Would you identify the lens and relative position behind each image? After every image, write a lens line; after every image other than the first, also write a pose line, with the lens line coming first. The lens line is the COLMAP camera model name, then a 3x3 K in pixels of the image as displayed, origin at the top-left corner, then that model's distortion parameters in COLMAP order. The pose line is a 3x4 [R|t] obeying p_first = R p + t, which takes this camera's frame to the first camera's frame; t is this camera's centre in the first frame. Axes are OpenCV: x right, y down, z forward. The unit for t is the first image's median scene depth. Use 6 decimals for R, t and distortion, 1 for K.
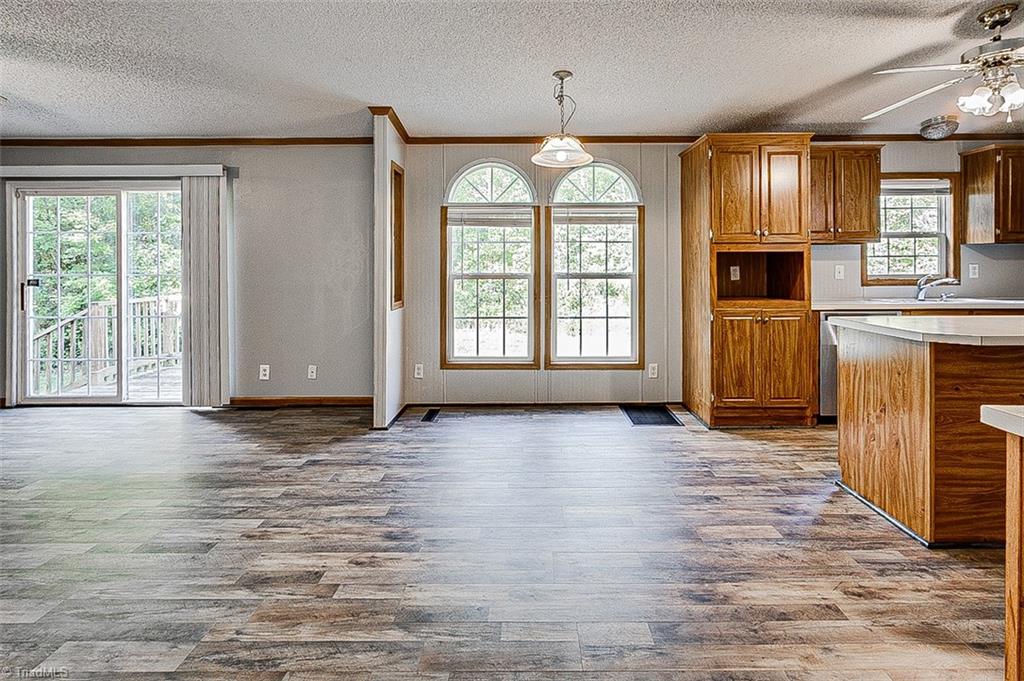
lens RADIAL K [[507.2, 0, 528.6], [0, 507.2, 271.5], [0, 0, 1]] dist [0.001140, 0.000765]
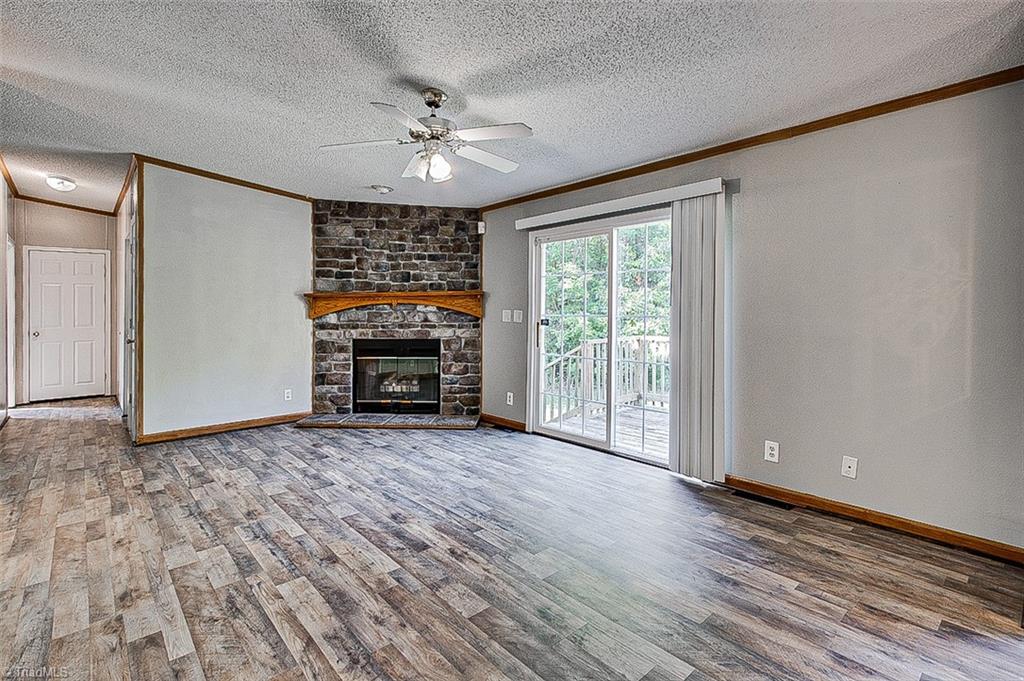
lens RADIAL K [[487.2, 0, 505.3], [0, 487.2, 310.1], [0, 0, 1]] dist [-0.002943, 0.000326]
pose [[0.660762, 0.001372, -0.750594, -0.261464], [-0.005945, 0.999977, -0.003406, -0.001511], [0.750572, 0.006713, 0.660755, 0.258993]]
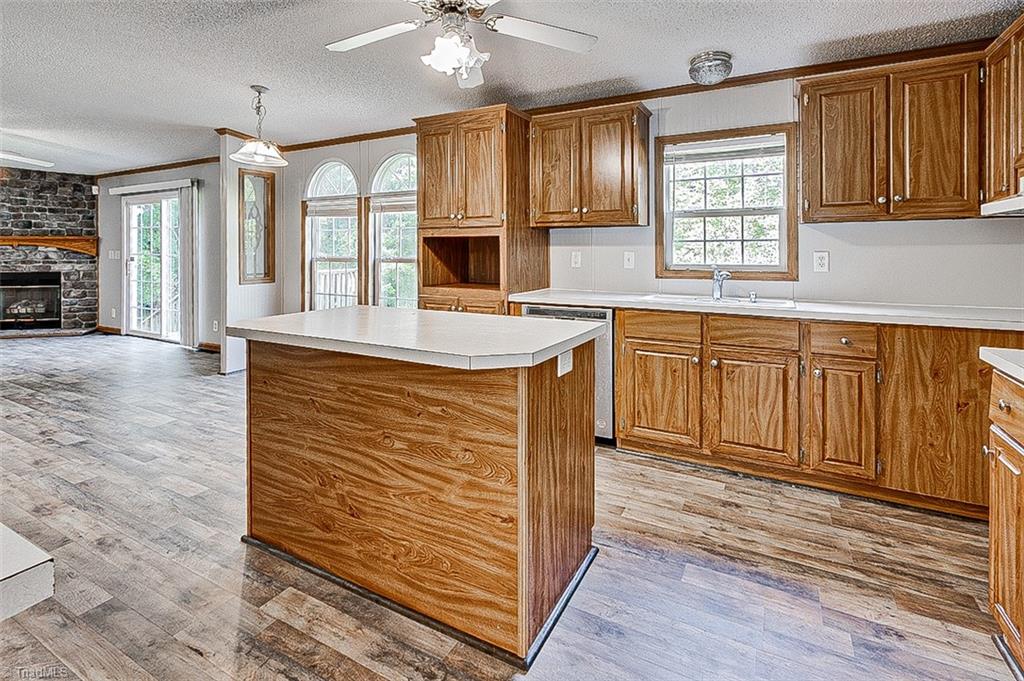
lens RADIAL K [[497.1, 0, 513.8], [0, 497.1, 256.9], [0, 0, 1]] dist [-0.003421, 0.000982]
pose [[0.878018, 0.011667, -0.478485, 0.886540], [-0.009706, 0.999931, 0.006570, -0.007913], [0.478529, -0.001124, 0.878071, 0.211348]]
